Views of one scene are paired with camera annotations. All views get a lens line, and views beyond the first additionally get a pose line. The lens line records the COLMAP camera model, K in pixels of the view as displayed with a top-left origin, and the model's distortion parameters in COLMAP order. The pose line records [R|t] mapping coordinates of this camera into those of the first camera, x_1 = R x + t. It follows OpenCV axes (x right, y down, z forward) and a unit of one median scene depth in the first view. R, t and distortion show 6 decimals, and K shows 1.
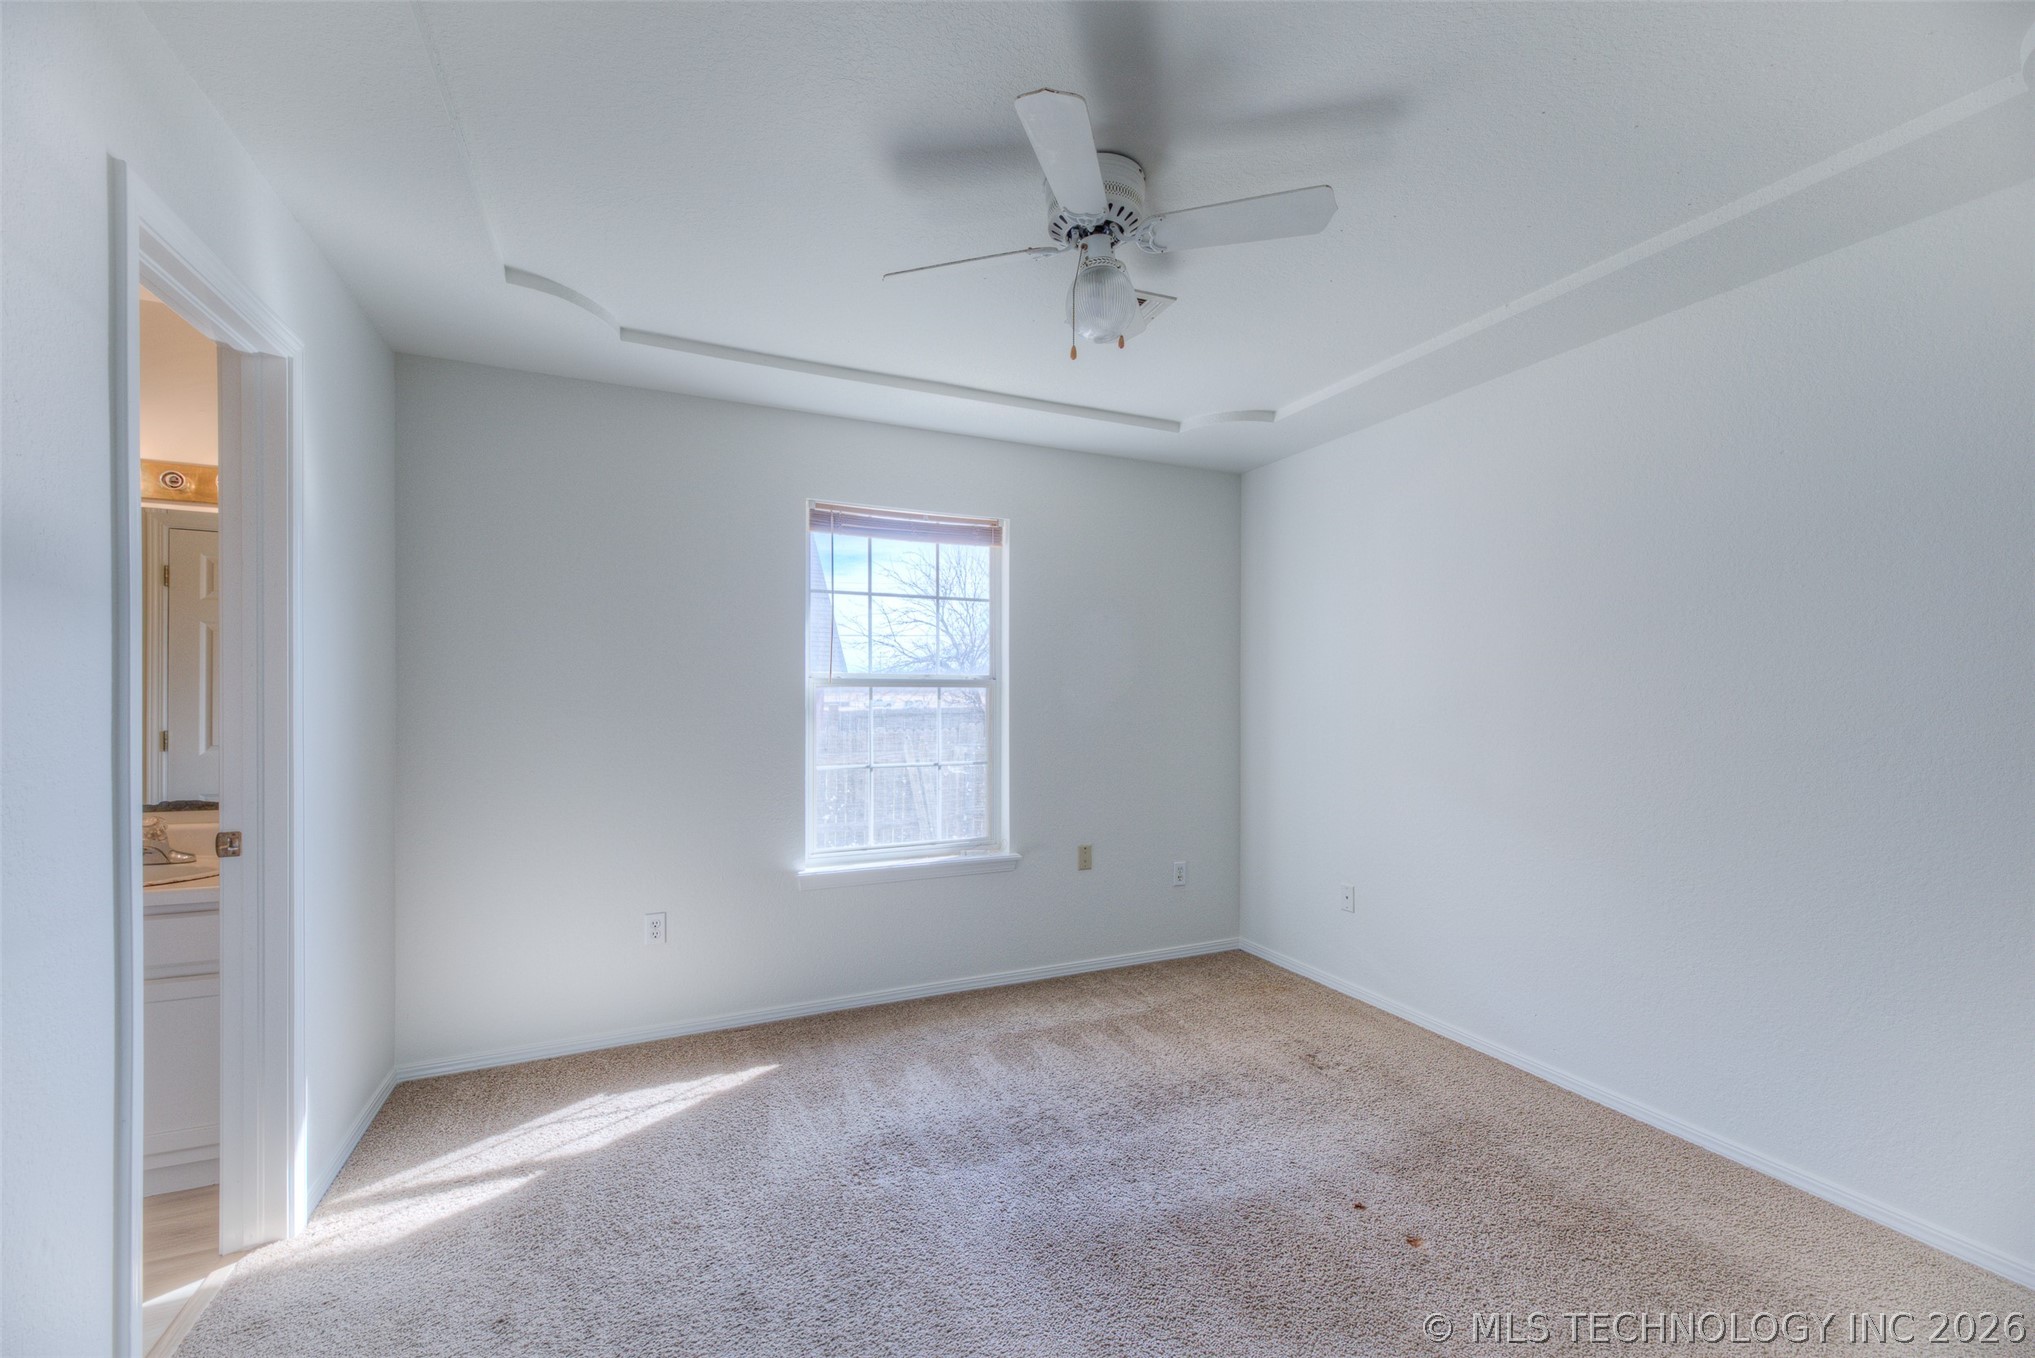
lens RADIAL K [[815.6, 0, 1008.7], [0, 815.6, 700.8], [0, 0, 1]] dist [0.008968, -0.000005]
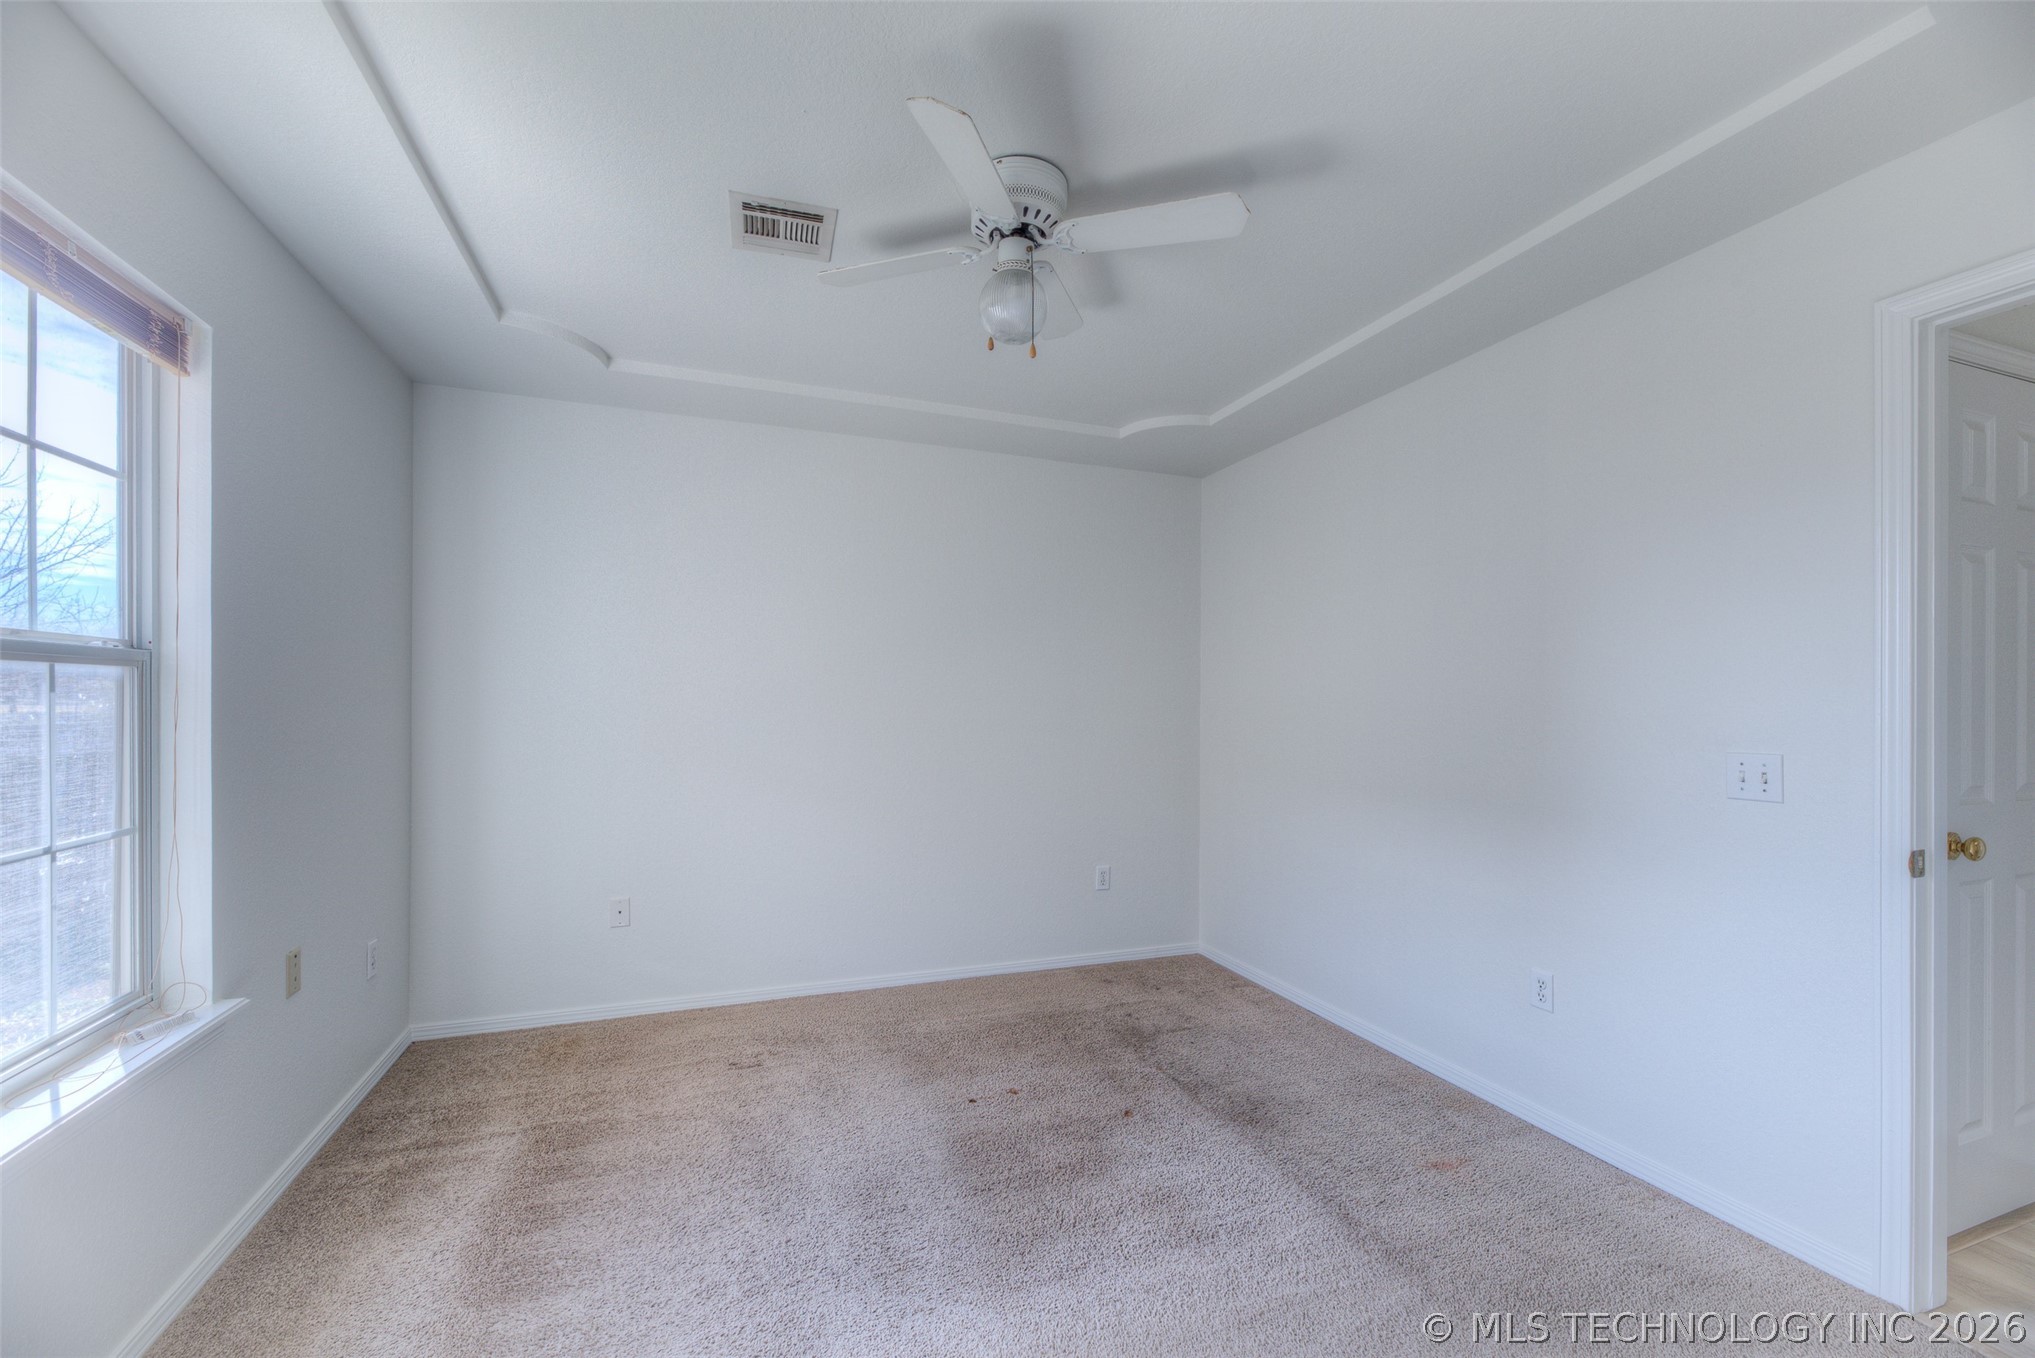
lens RADIAL K [[815.6, 0, 1008.7], [0, 815.6, 700.8], [0, 0, 1]] dist [0.008968, -0.000005]
pose [[0.071254, 0.004218, 0.997449, -0.496447], [0.000570, 0.999991, -0.004270, 0.008219], [-0.997458, 0.000872, 0.071251, 0.525474]]
